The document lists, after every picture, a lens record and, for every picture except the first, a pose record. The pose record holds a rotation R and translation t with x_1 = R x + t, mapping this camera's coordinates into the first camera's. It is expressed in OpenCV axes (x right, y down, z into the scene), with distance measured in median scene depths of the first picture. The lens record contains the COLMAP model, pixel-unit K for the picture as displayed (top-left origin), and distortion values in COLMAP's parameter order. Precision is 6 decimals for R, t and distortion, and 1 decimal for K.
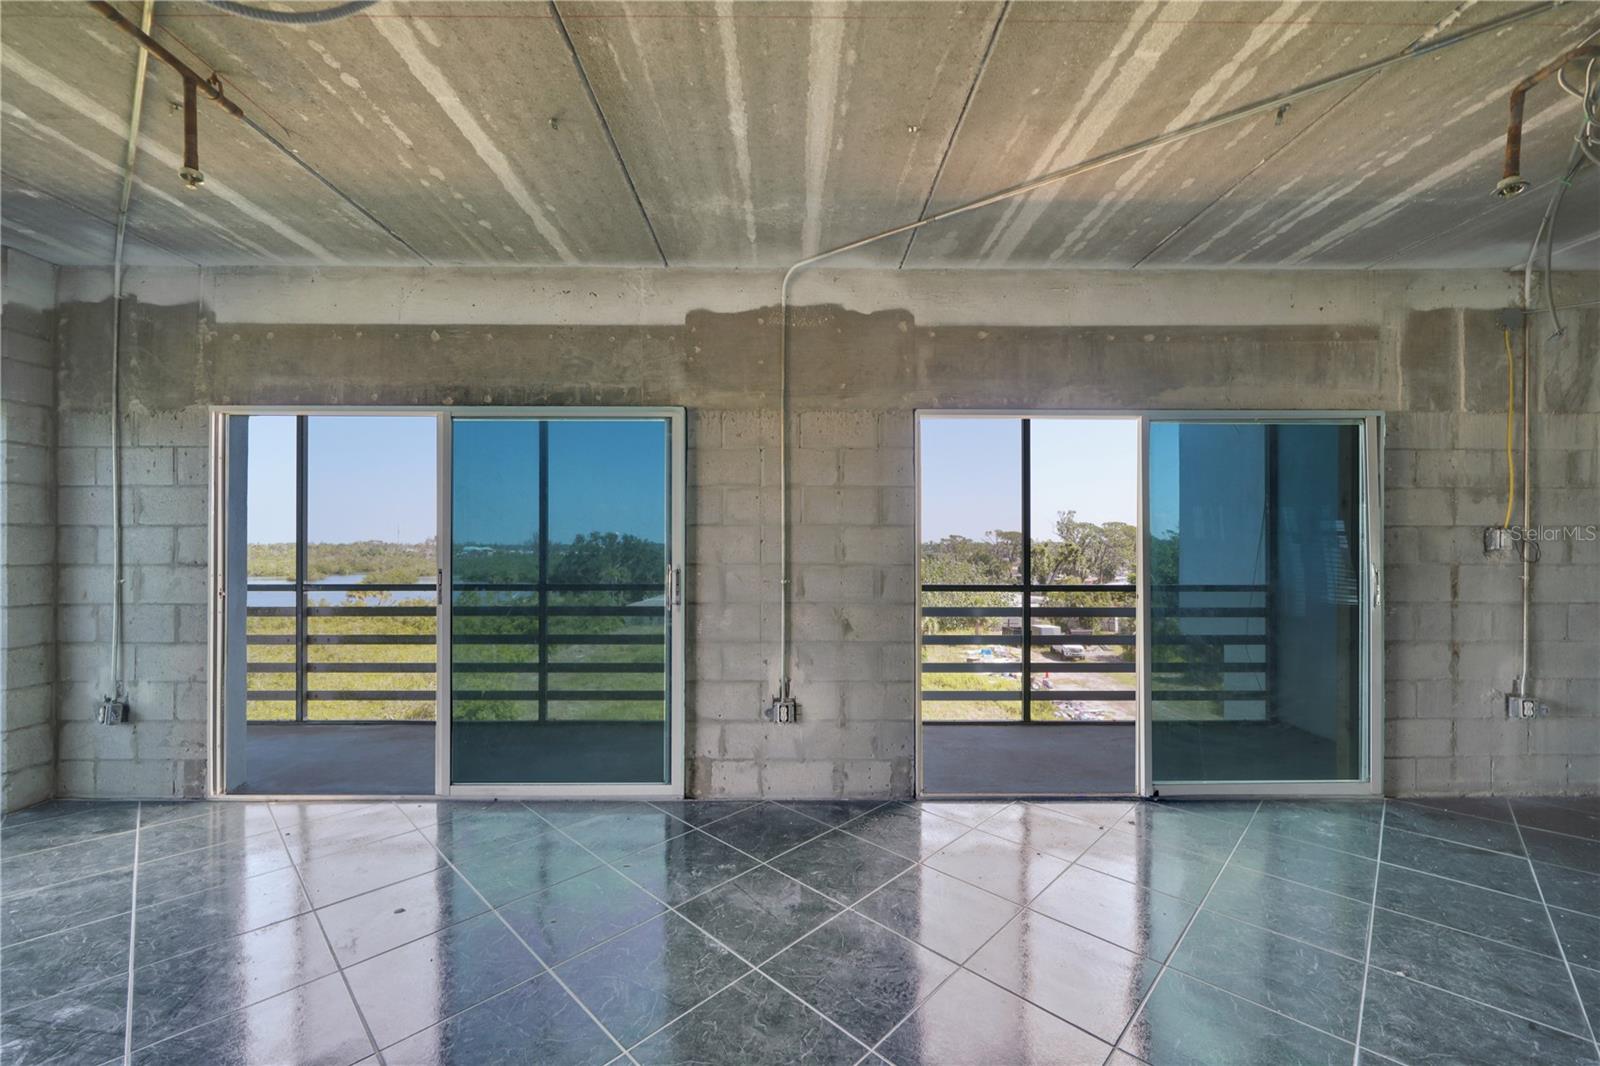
lens RADIAL K [[634.8, 0, 804.2], [0, 634.8, 547.2], [0, 0, 1]] dist [-0.002466, -0.000946]
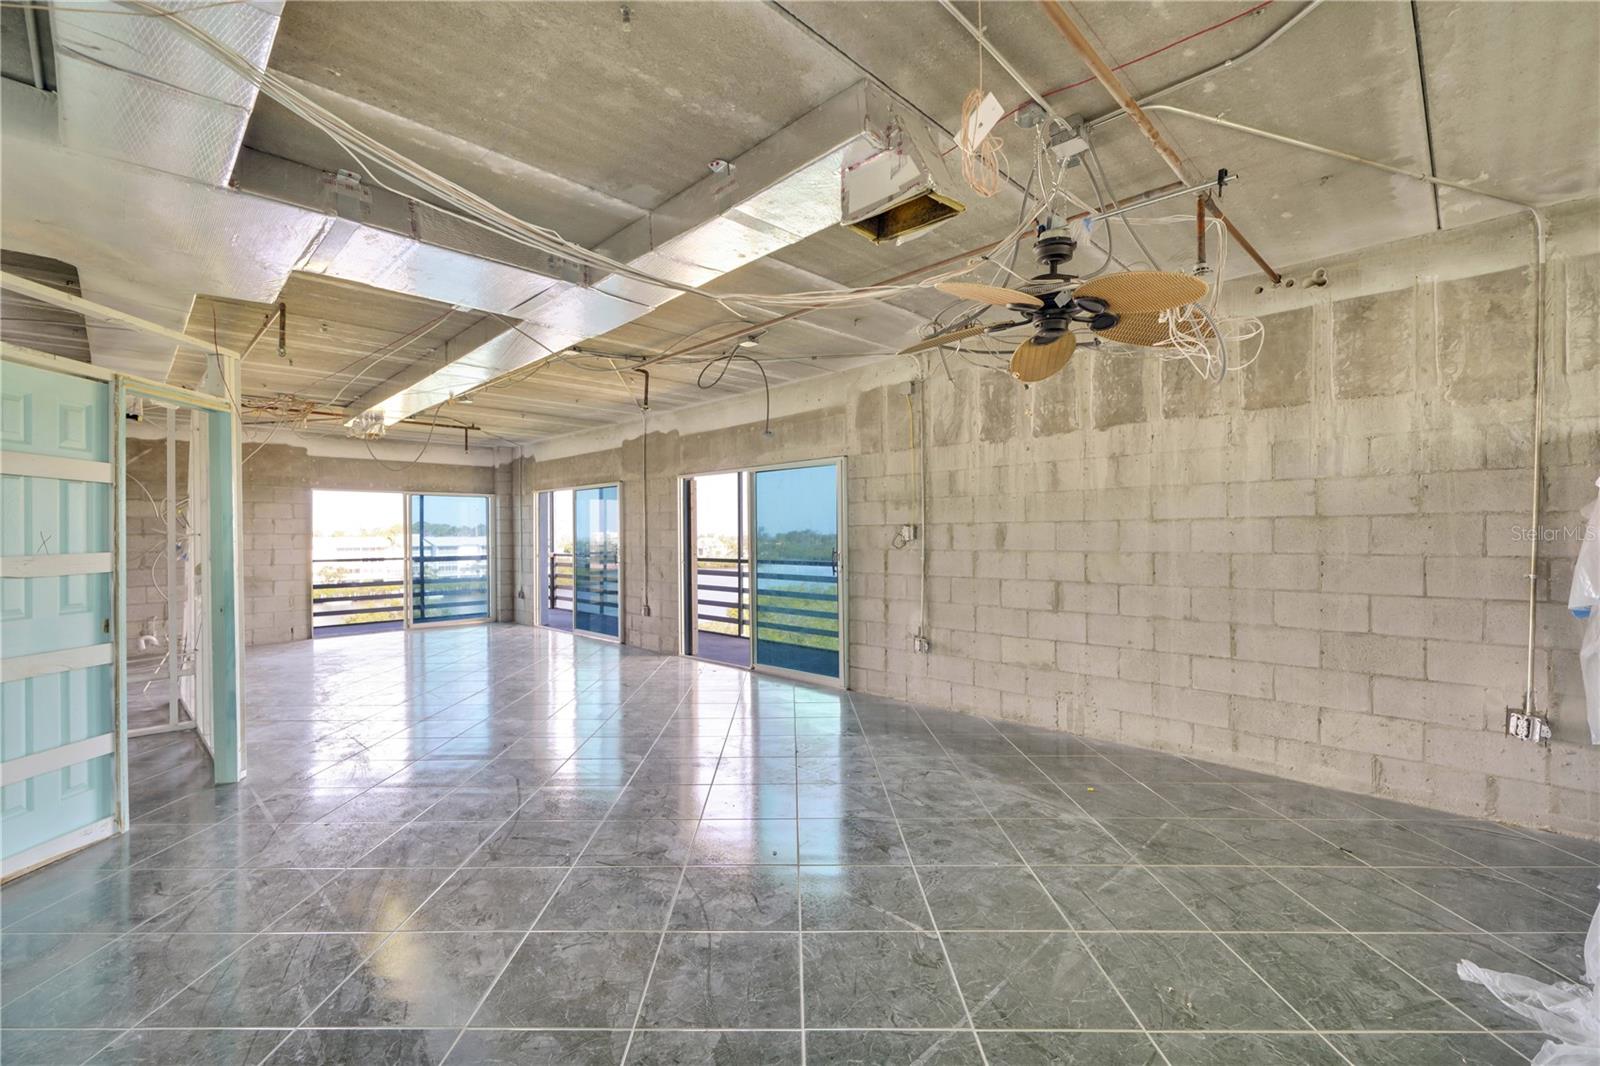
lens RADIAL K [[682.3, 0, 786.6], [0, 682.3, 537.5], [0, 0, 1]] dist [0.000875, -0.001007]
pose [[0.698928, -0.004122, -0.715180, 2.077084], [0.005790, 0.999983, -0.000105, -0.003365], [0.715169, -0.004067, 0.698940, -0.357485]]
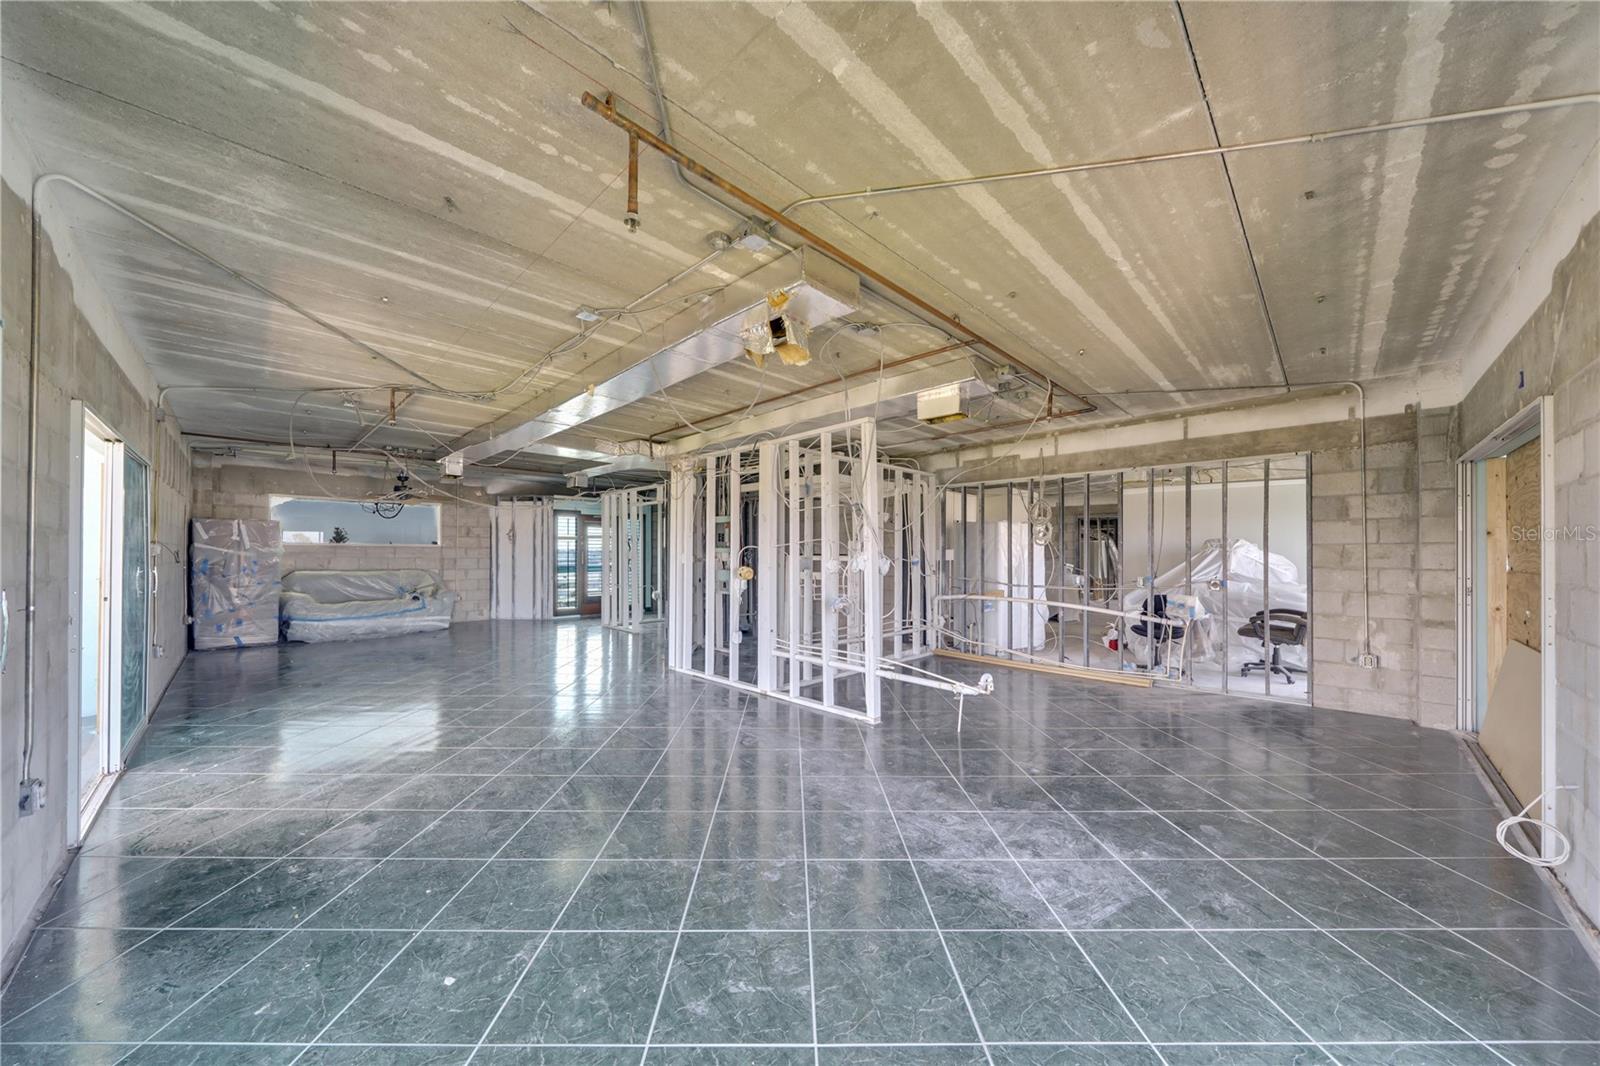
lens RADIAL K [[552.2, 0, 801.0], [0, 552.2, 549.7], [0, 0, 1]] dist [-0.008967, 0.000514]
pose [[-0.708787, 0.001575, 0.705421, -1.037412], [0.000848, 0.999999, -0.001381, -0.009007], [-0.705422, -0.000380, -0.708787, 0.820246]]
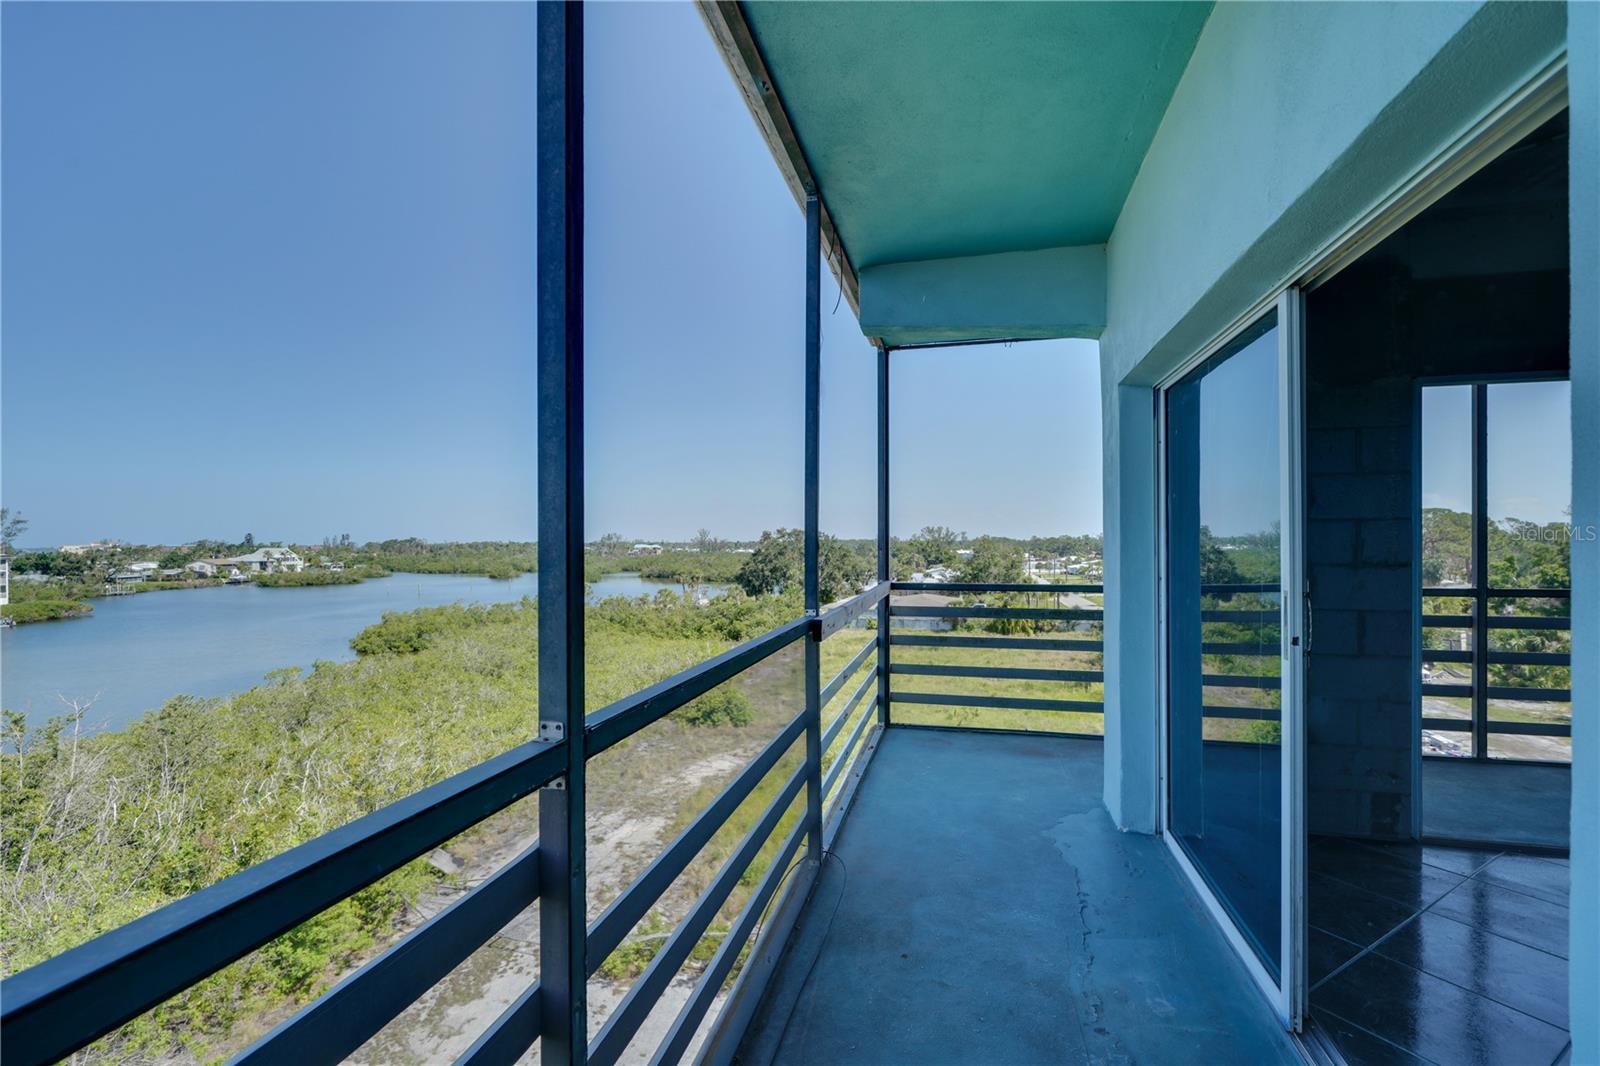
lens RADIAL K [[682.3, 0, 811.6], [0, 682.3, 547.1], [0, 0, 1]] dist [0.000875, -0.001007]
pose [[0.971621, -0.005101, -0.236487, -0.787056], [0.006248, 0.999972, 0.004102, -0.002946], [0.236460, -0.005463, 0.971626, -0.055729]]
